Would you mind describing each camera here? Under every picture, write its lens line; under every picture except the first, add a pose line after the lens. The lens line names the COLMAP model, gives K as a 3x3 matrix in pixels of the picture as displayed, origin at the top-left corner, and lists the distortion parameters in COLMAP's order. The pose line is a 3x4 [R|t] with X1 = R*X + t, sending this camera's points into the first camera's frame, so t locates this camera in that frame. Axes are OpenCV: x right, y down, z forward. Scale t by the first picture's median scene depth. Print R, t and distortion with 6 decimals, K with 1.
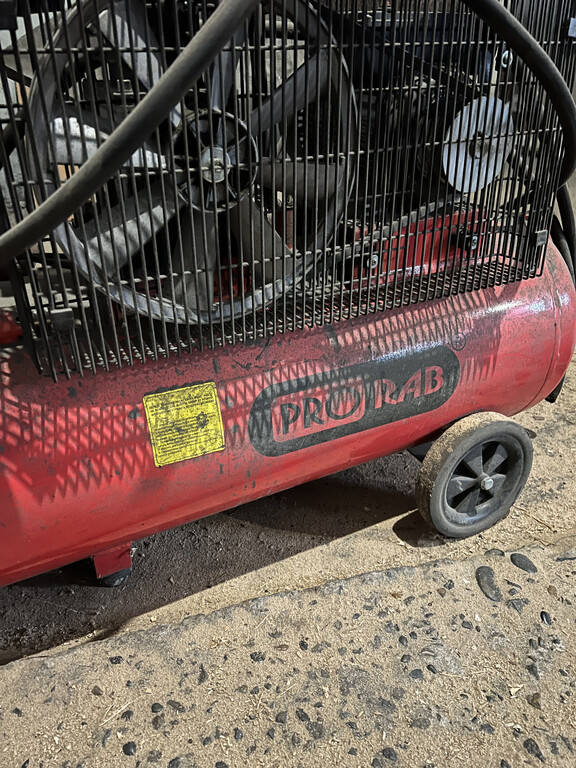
lens RADIAL K [[581.0, 0, 285.1], [0, 581.0, 387.8], [0, 0, 1]] dist [0.043548, -0.056733]
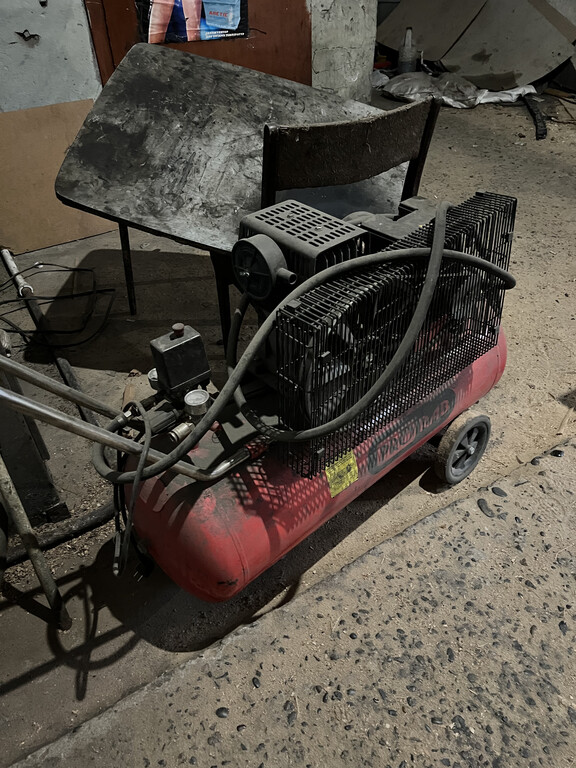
lens RADIAL K [[581.0, 0, 292.2], [0, 581.0, 379.8], [0, 0, 1]] dist [0.043548, -0.056733]
pose [[0.961555, -0.194011, 0.194352, -0.587081], [0.165062, 0.973935, 0.155580, -0.507036], [-0.219470, -0.117518, 0.968515, -0.686007]]
